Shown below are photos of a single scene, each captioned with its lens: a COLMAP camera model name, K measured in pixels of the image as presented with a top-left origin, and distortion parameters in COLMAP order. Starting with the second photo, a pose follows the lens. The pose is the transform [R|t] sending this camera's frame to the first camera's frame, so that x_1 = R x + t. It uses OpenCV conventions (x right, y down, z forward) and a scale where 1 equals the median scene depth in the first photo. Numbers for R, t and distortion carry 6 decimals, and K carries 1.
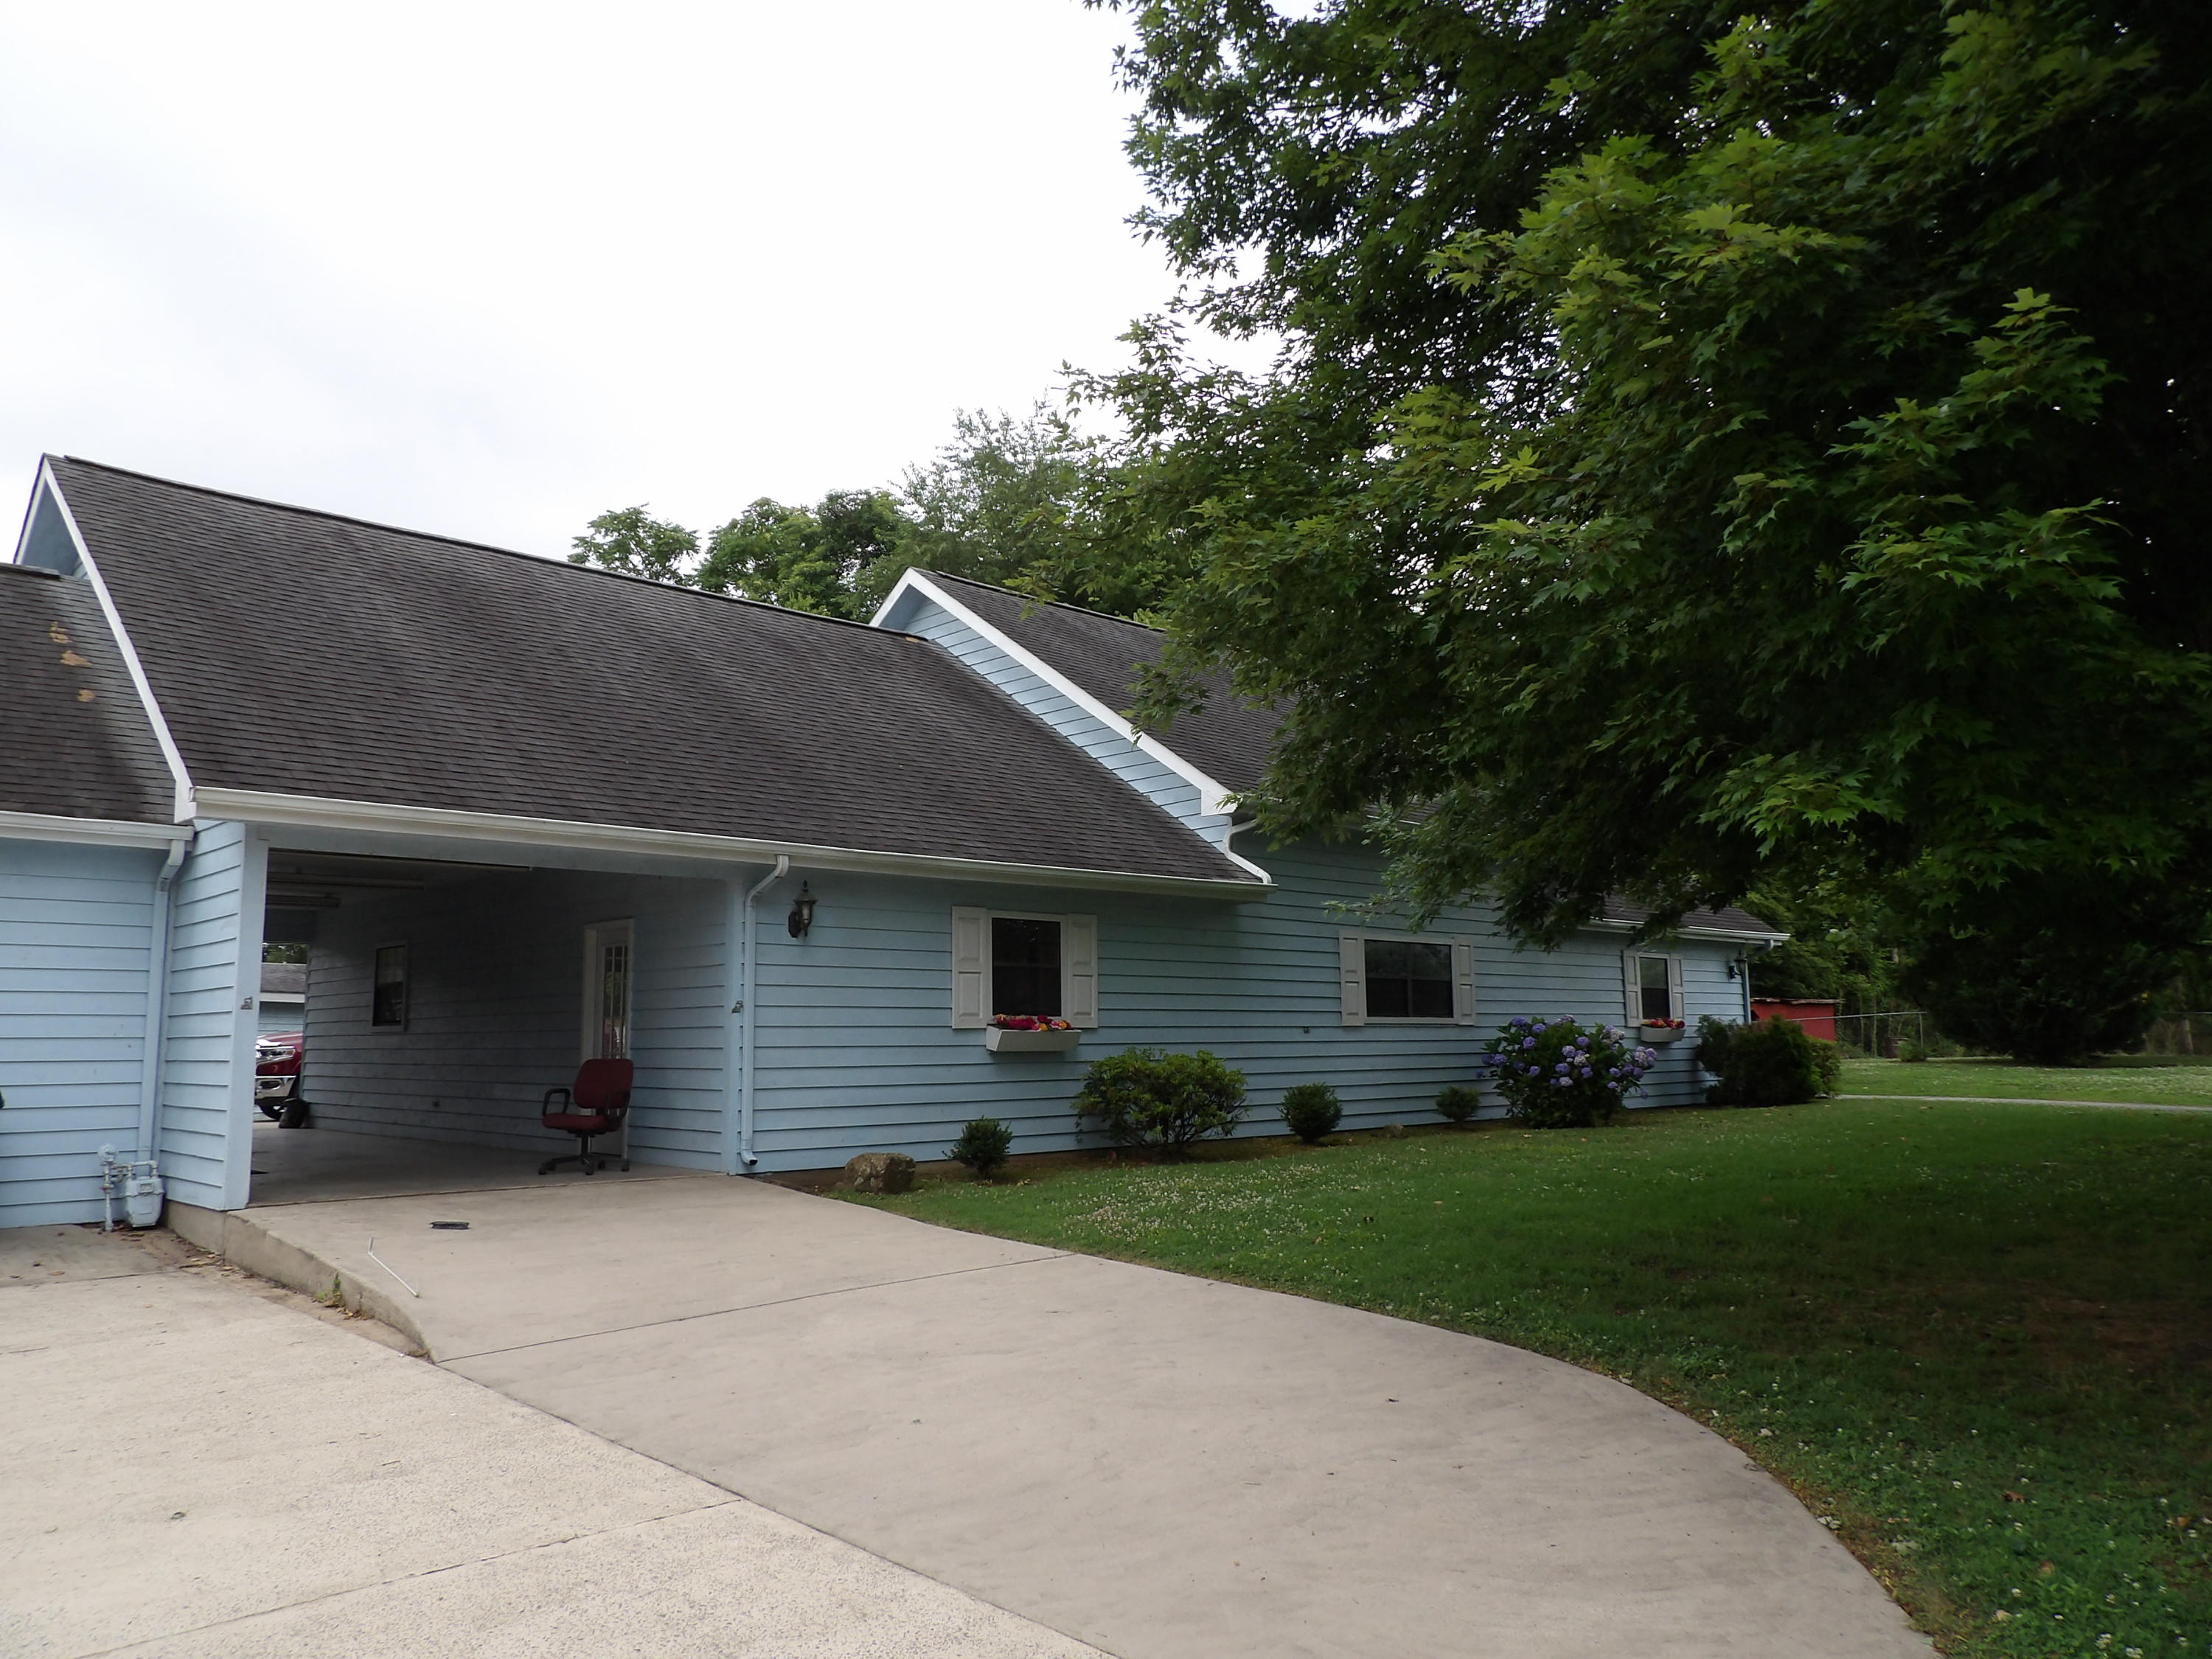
lens RADIAL K [[1566.1, 0, 1115.2], [0, 1566.1, 830.6], [0, 0, 1]] dist [-0.017000, 0.015788]
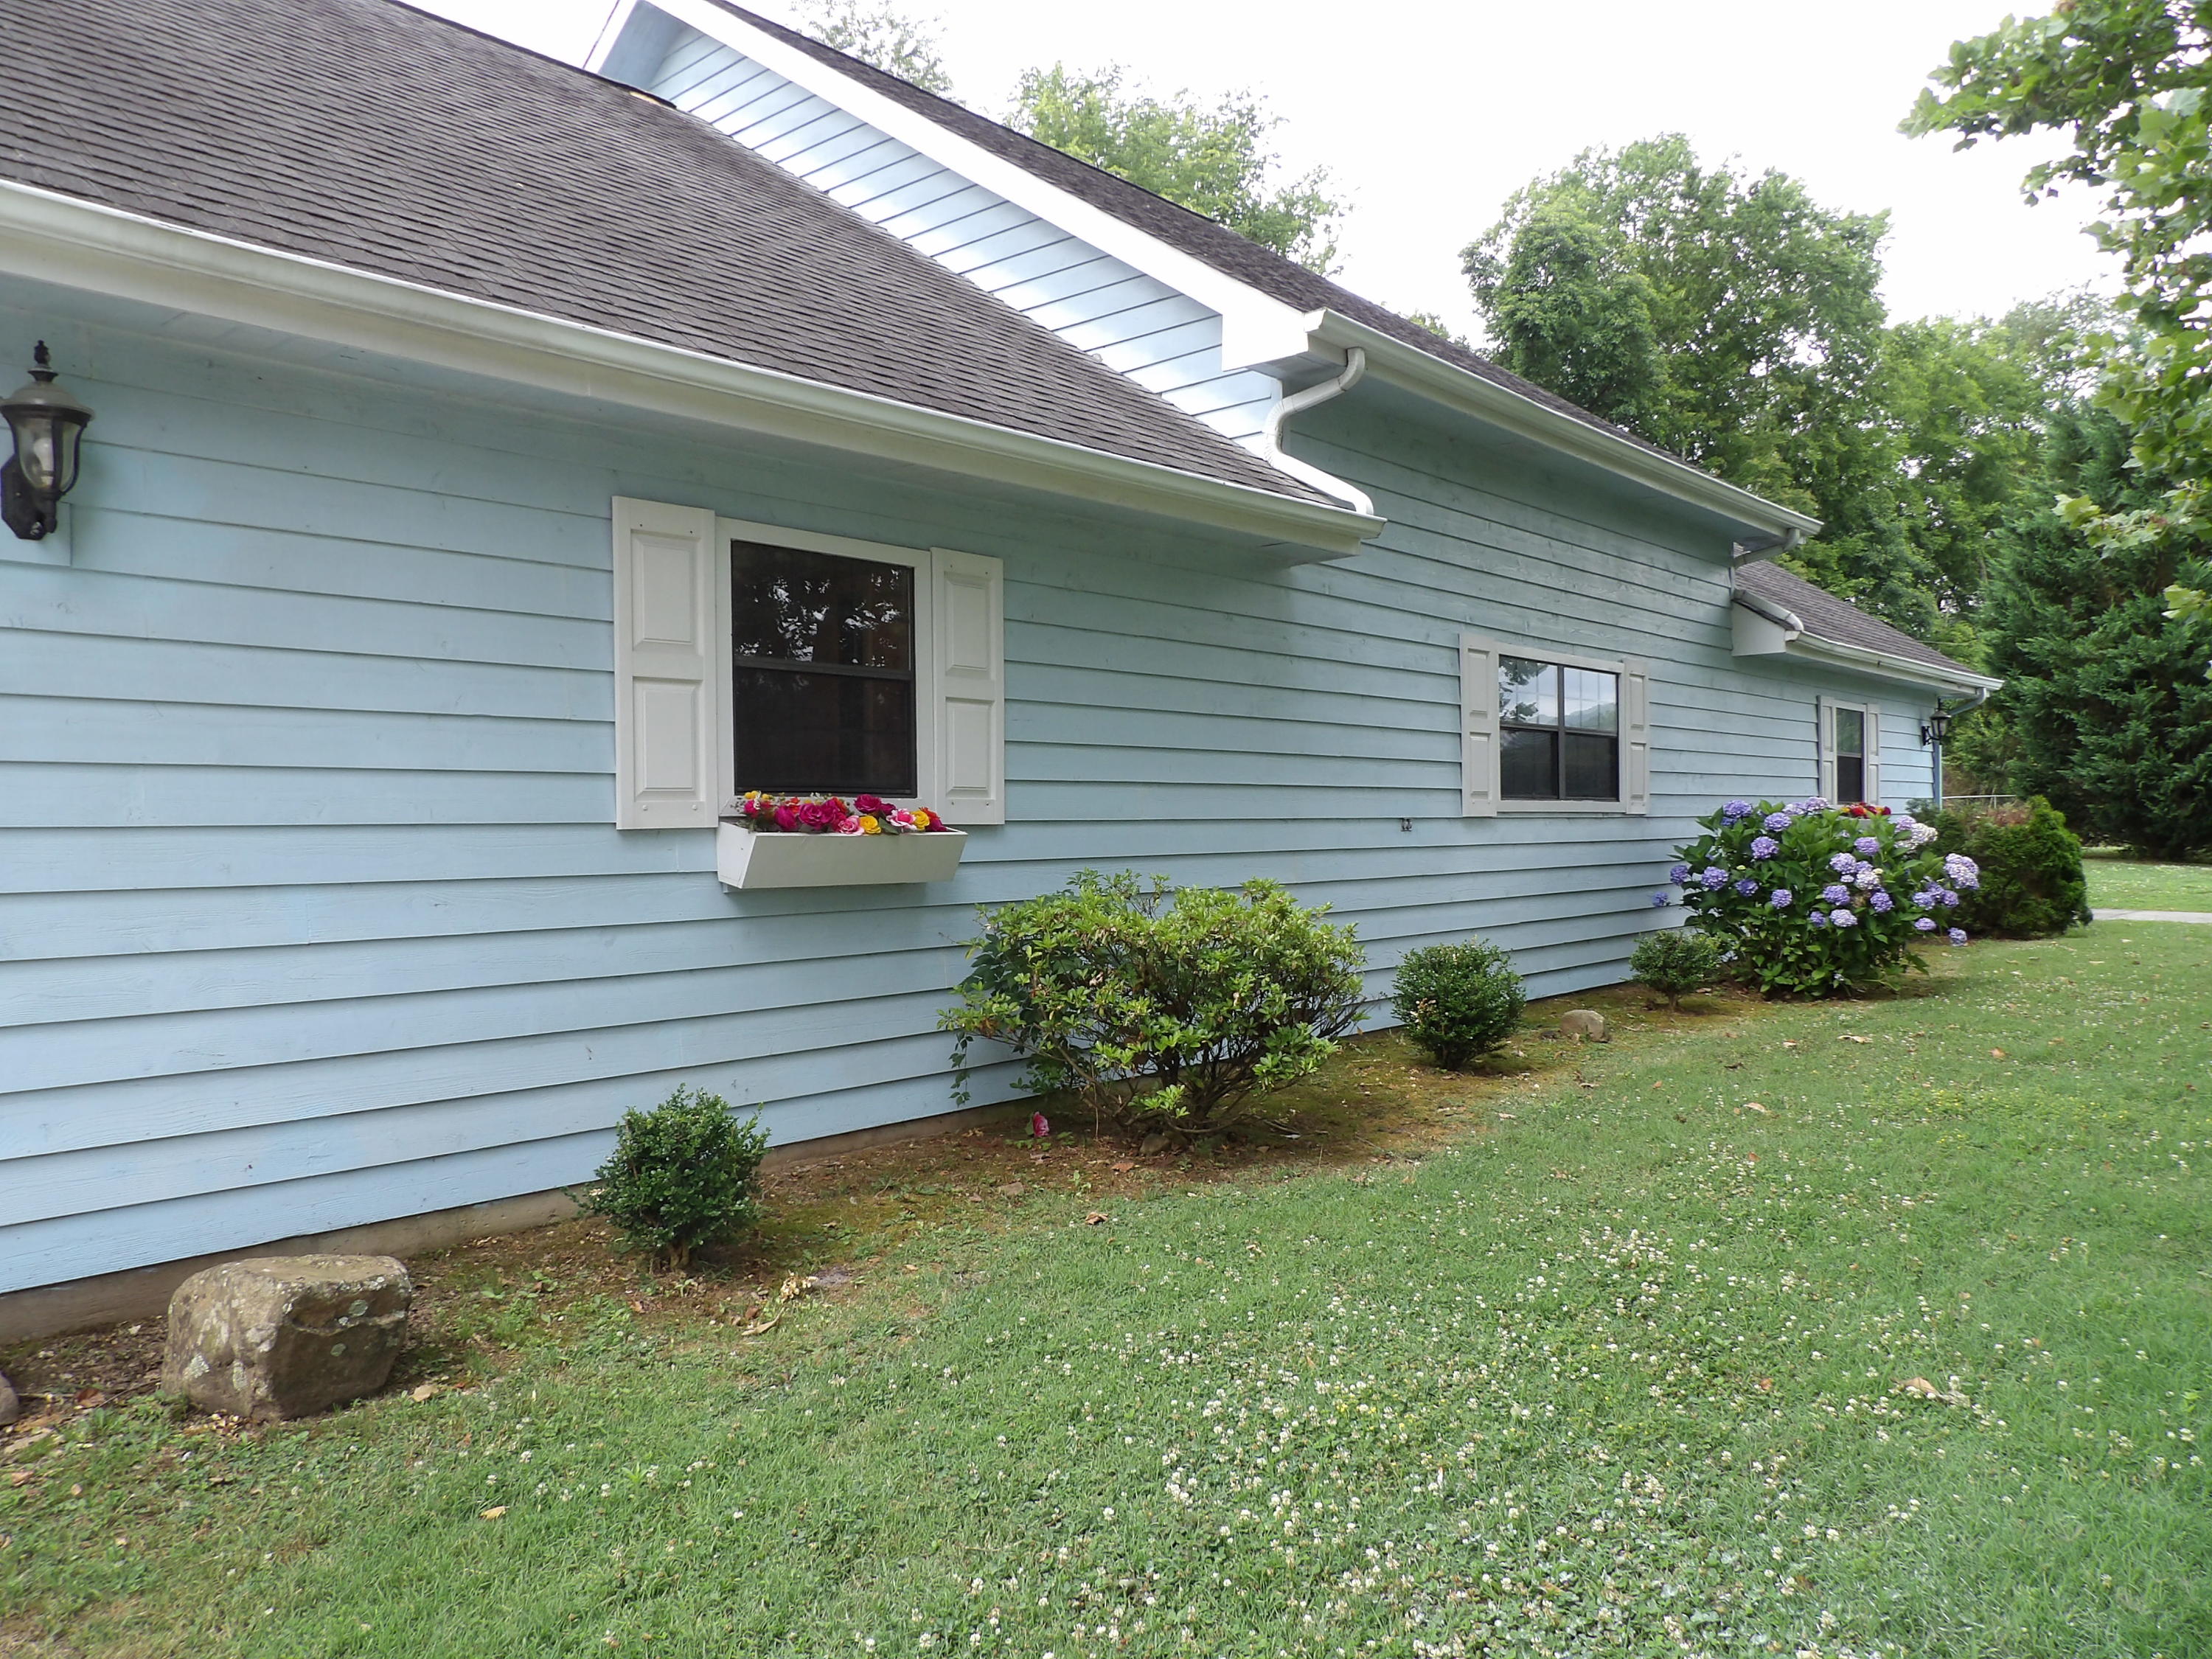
lens RADIAL K [[1566.1, 0, 1108.3], [0, 1566.1, 835.4], [0, 0, 1]] dist [-0.017000, 0.015788]
pose [[0.996979, 0.003288, 0.077602, -0.015909], [-0.014479, 0.989459, 0.144091, 0.066886], [-0.076311, -0.144779, 0.986517, 0.574725]]
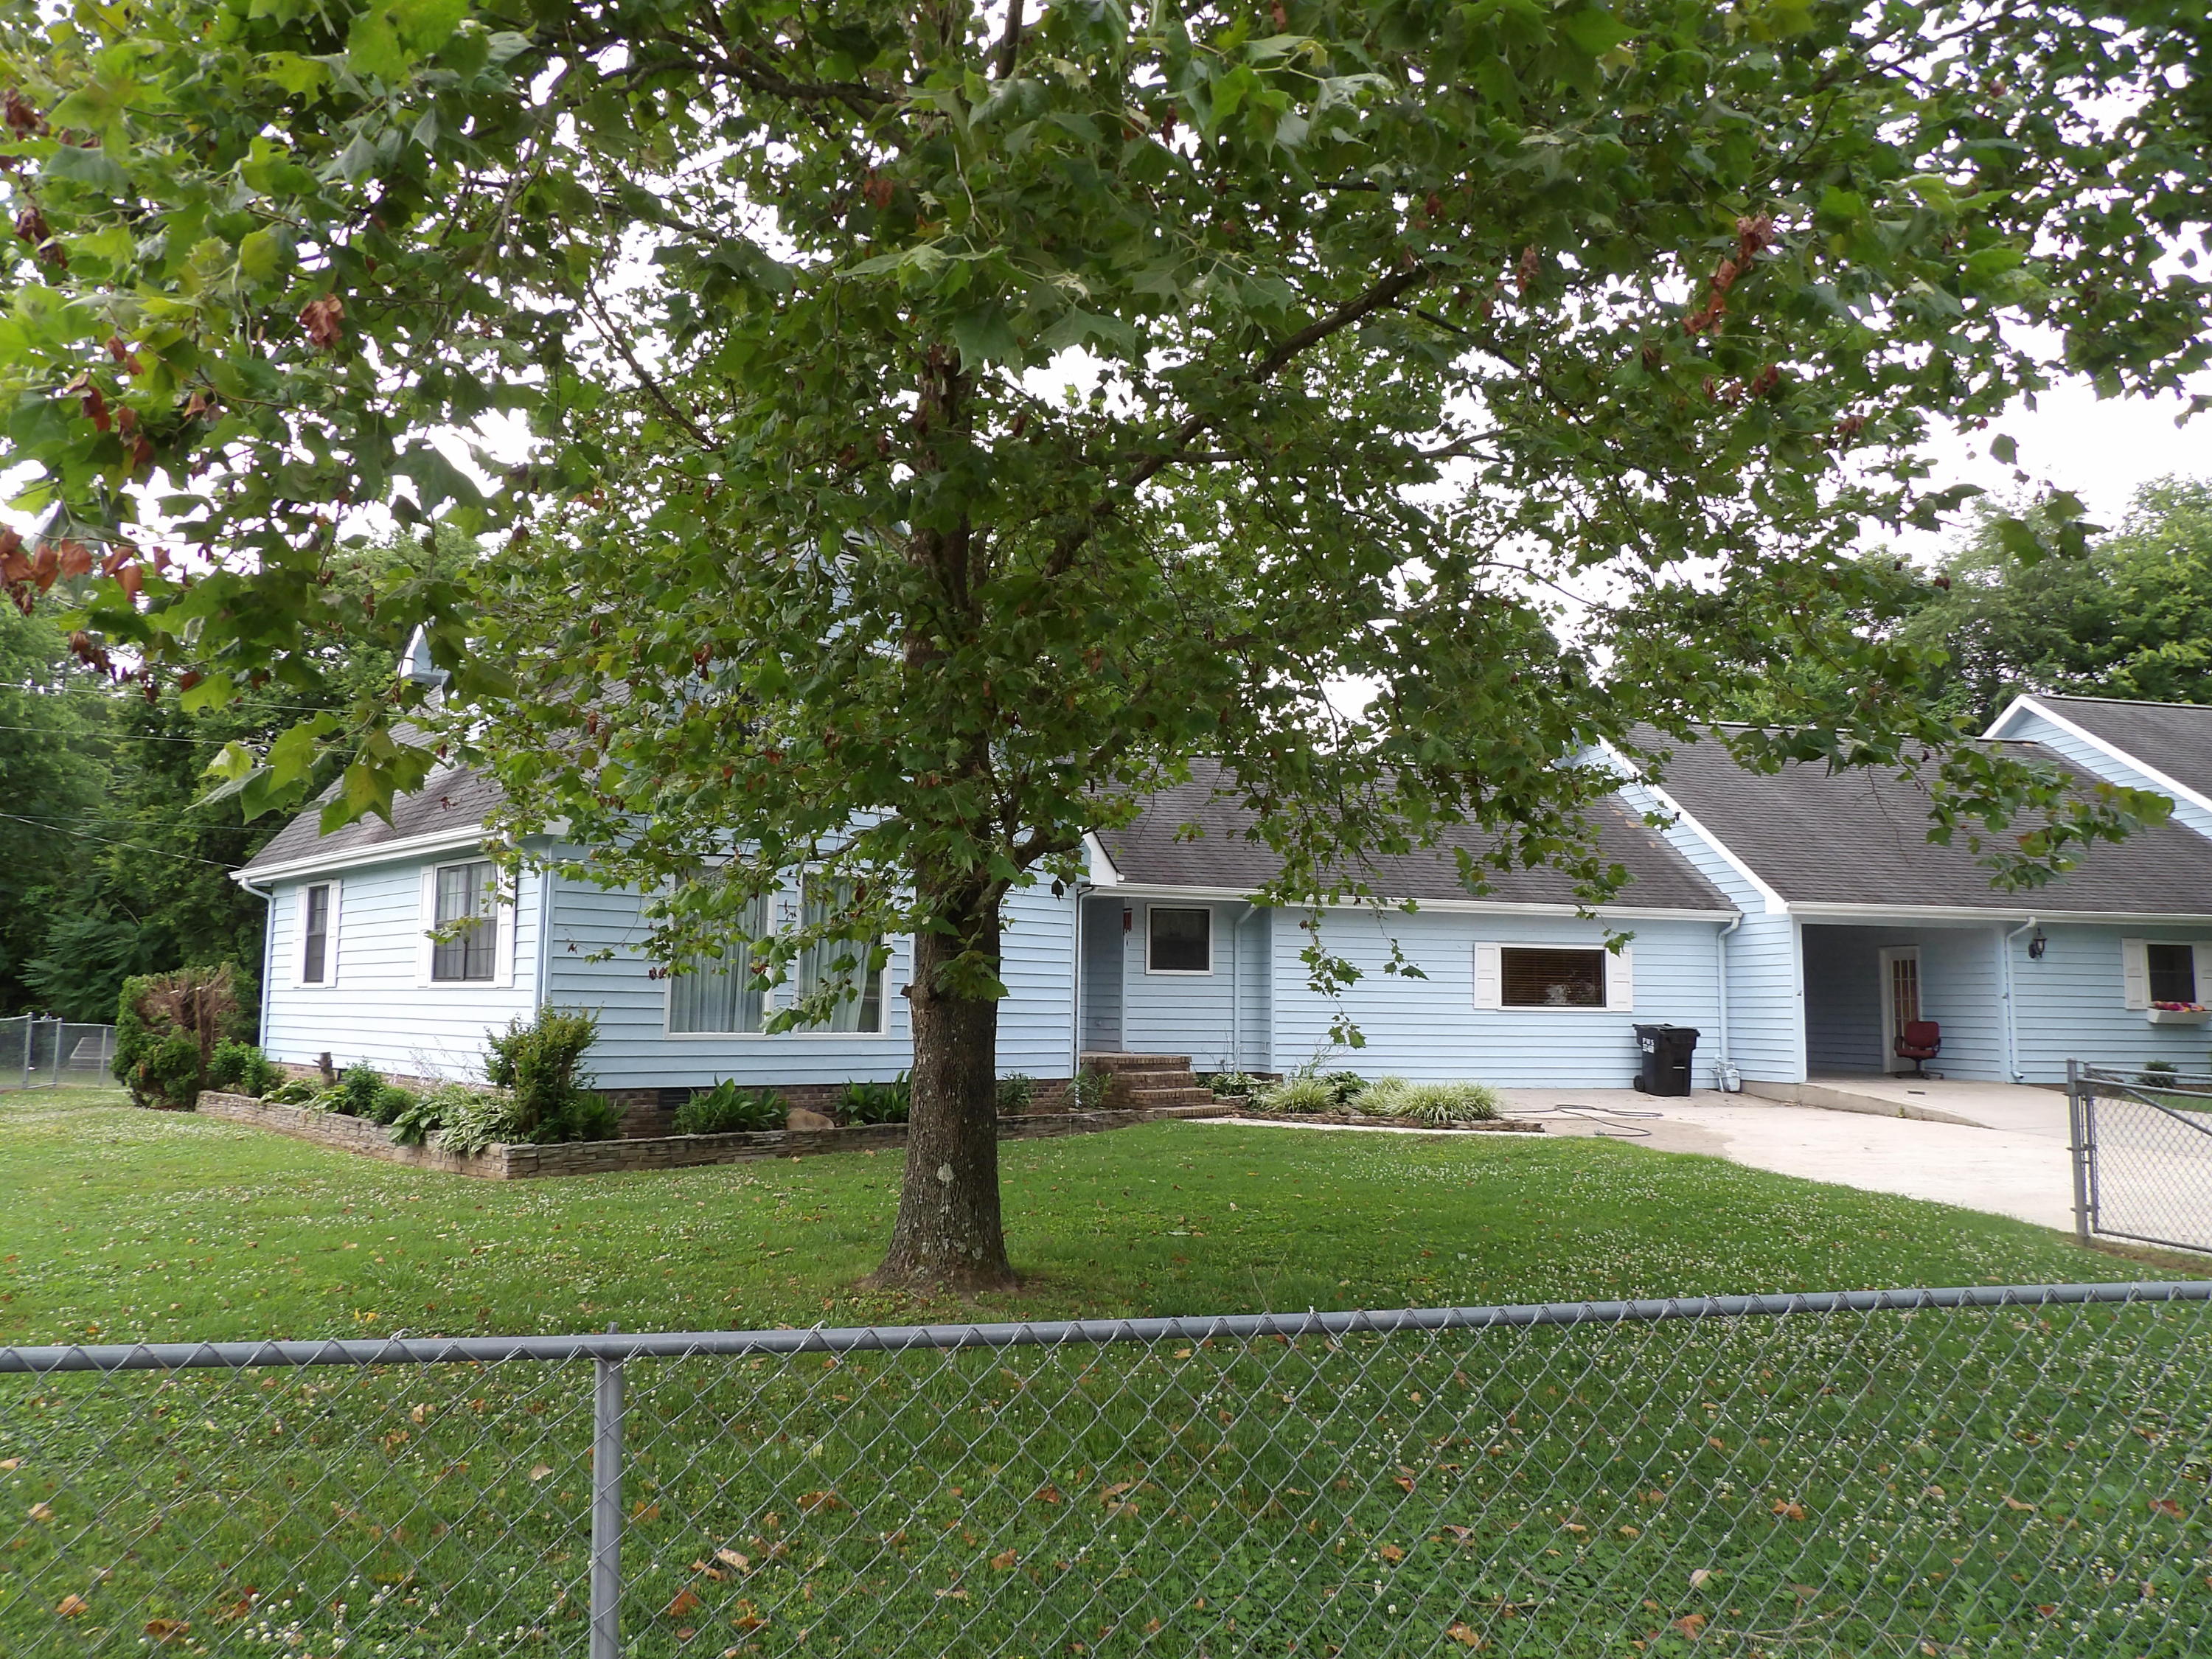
lens RADIAL K [[1566.1, 0, 1091.6], [0, 1566.1, 834.9], [0, 0, 1]] dist [-0.017000, 0.015788]
pose [[0.850848, -0.037135, -0.524098, -0.152986], [0.049043, 0.998757, 0.008852, -0.126312], [0.523118, -0.033235, 0.851612, -0.975063]]
